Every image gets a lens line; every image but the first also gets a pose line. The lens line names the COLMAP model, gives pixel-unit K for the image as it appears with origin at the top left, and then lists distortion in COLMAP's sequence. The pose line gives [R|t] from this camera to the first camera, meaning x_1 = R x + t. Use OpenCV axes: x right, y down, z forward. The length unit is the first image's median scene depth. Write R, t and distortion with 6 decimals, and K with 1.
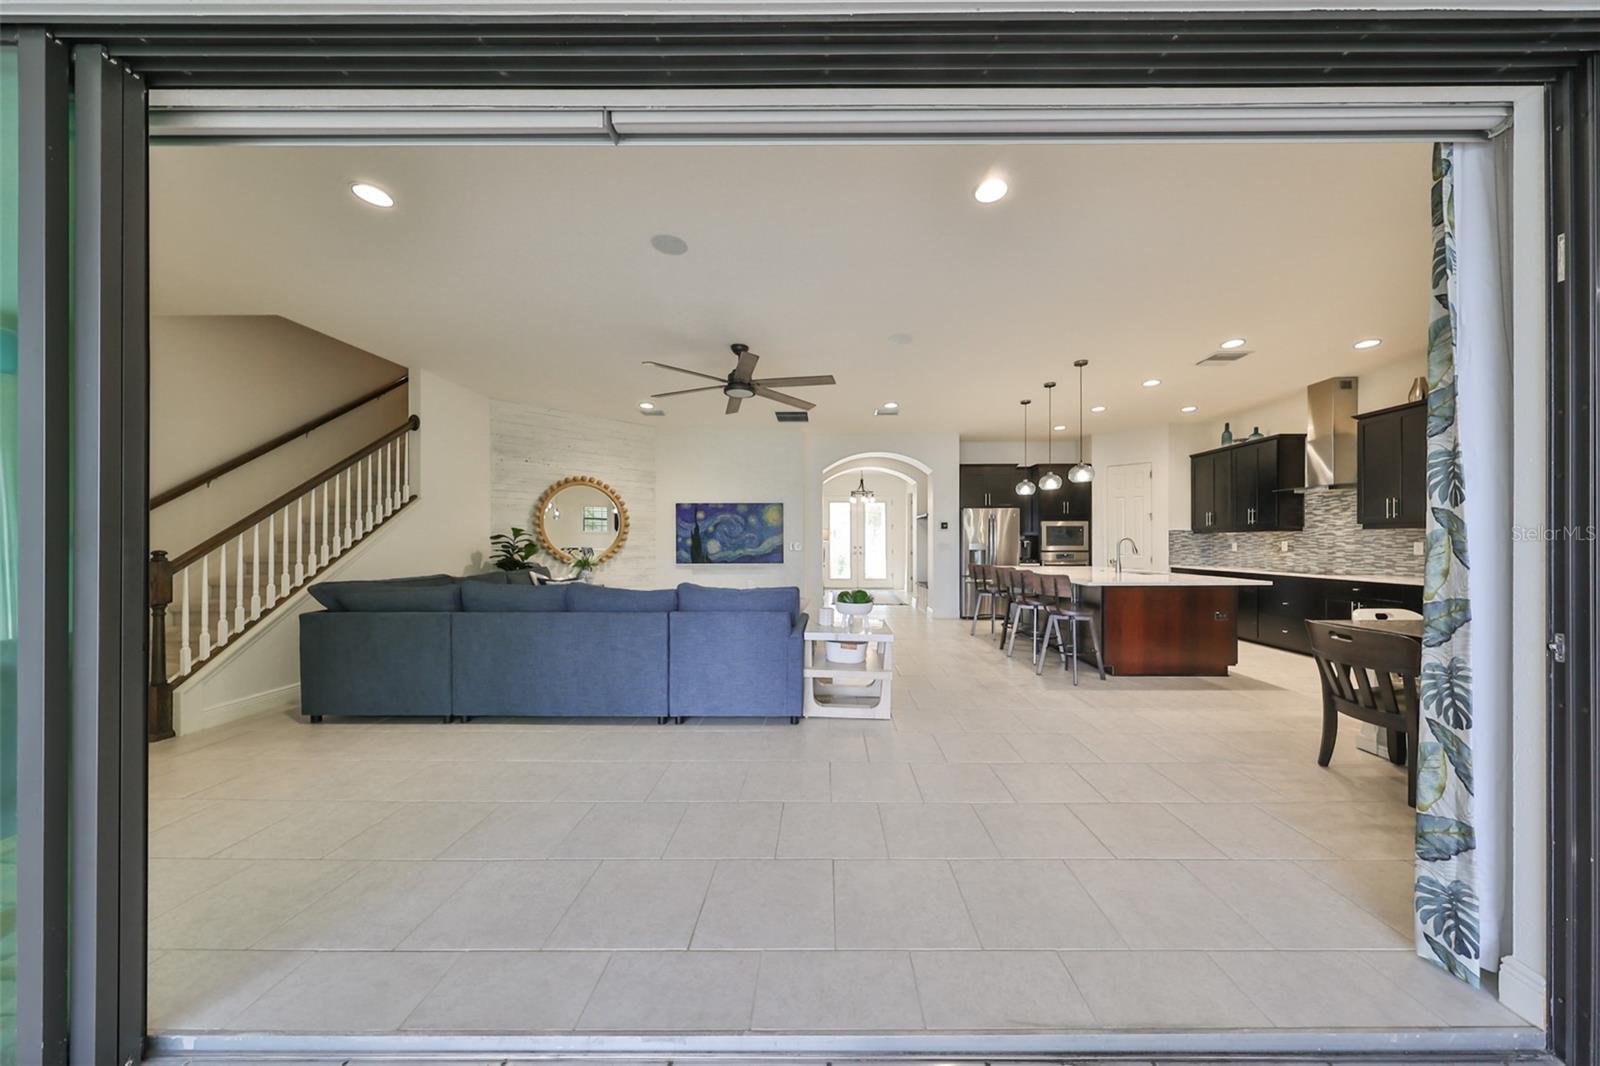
lens RADIAL K [[492.9, 0, 814.4], [0, 492.9, 542.2], [0, 0, 1]] dist [0.002068, 0.000022]
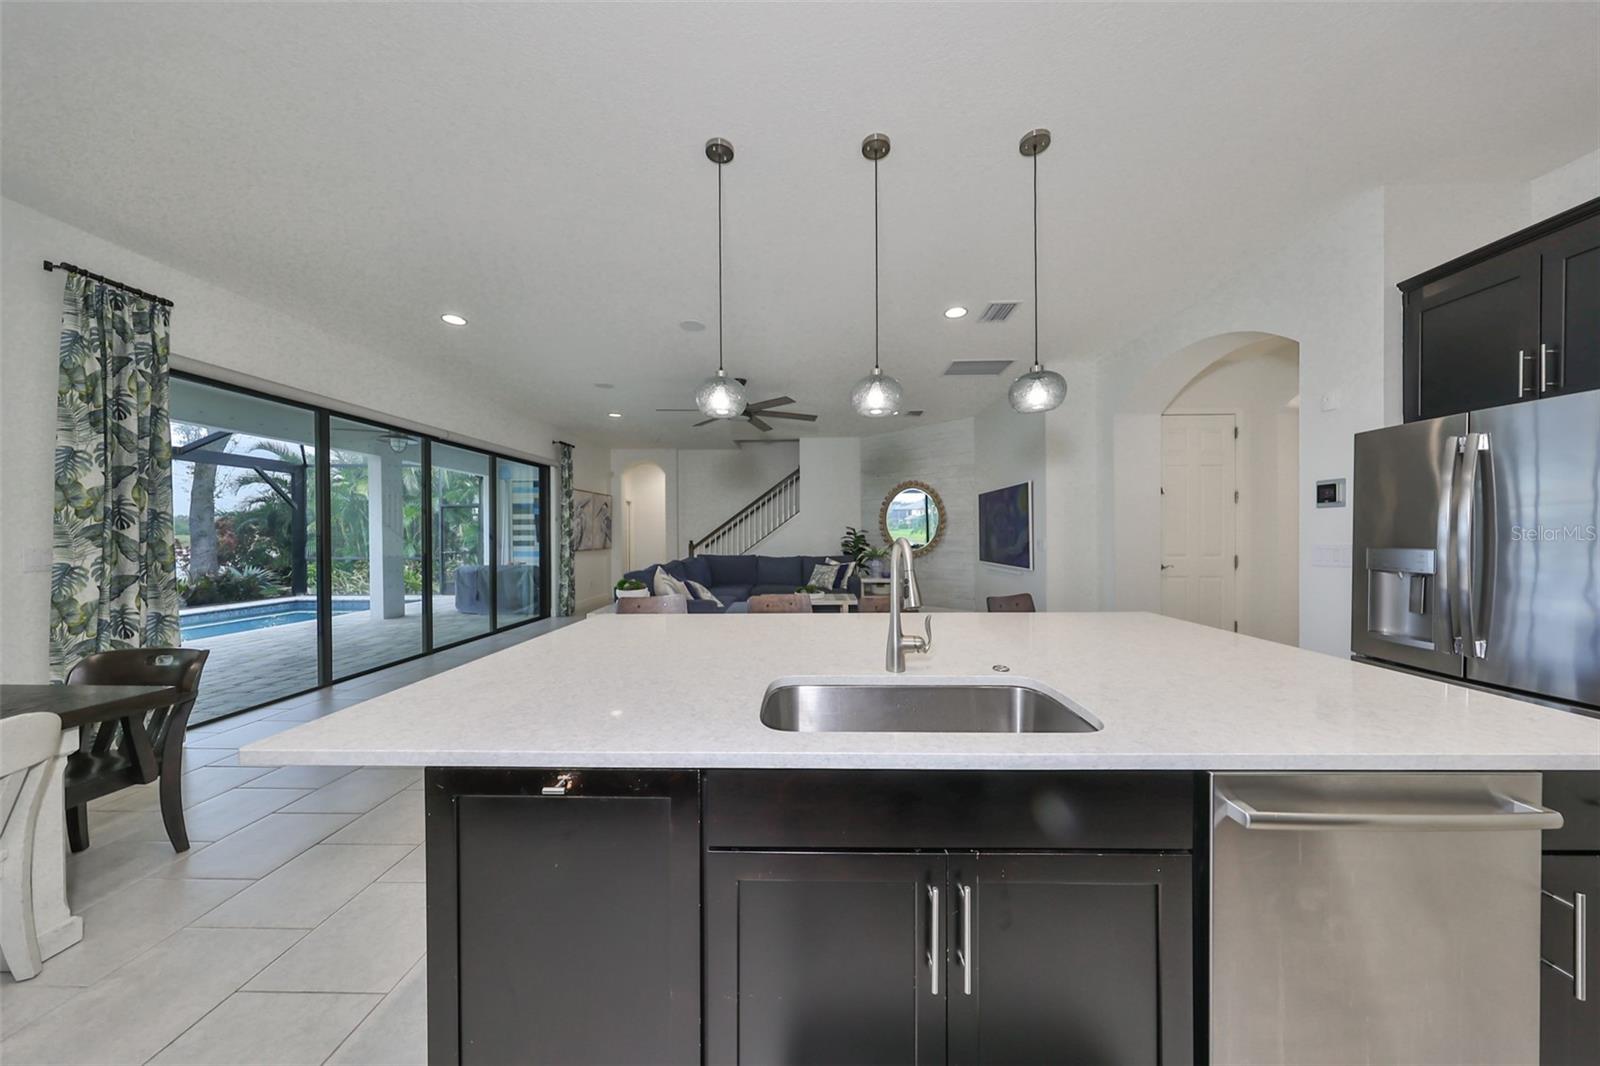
lens RADIAL K [[492.7, 0, 796.4], [0, 492.7, 535.9], [0, 0, 1]] dist [0.000745, 0.000067]
pose [[-0.032086, 0.004287, -0.999476, 0.646074], [0.005442, 0.999977, 0.004115, -0.007932], [0.999470, -0.005307, -0.032109, 0.684281]]
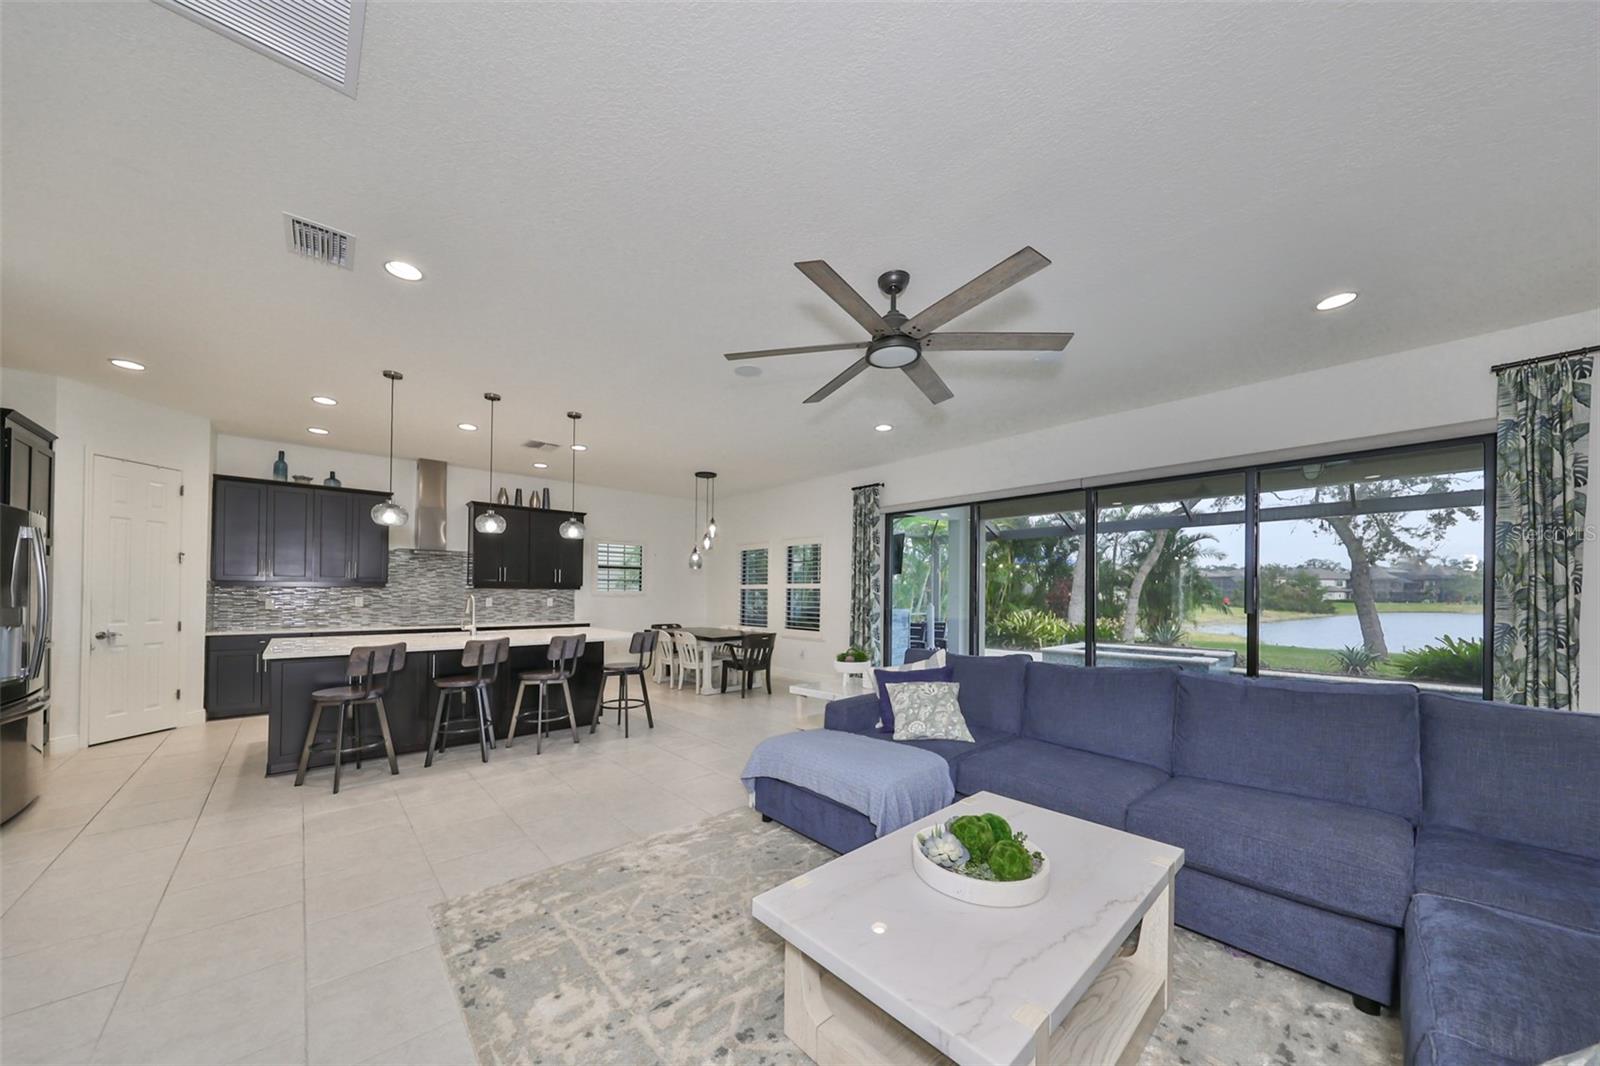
lens RADIAL K [[529.9, 0, 782.0], [0, 529.9, 588.2], [0, 0, 1]] dist [0.018101, -0.007214]
pose [[-0.675380, 0.003260, 0.737462, -0.318763], [-0.005215, 0.999944, -0.009197, -0.011570], [-0.737451, -0.010057, -0.675326, 0.901229]]
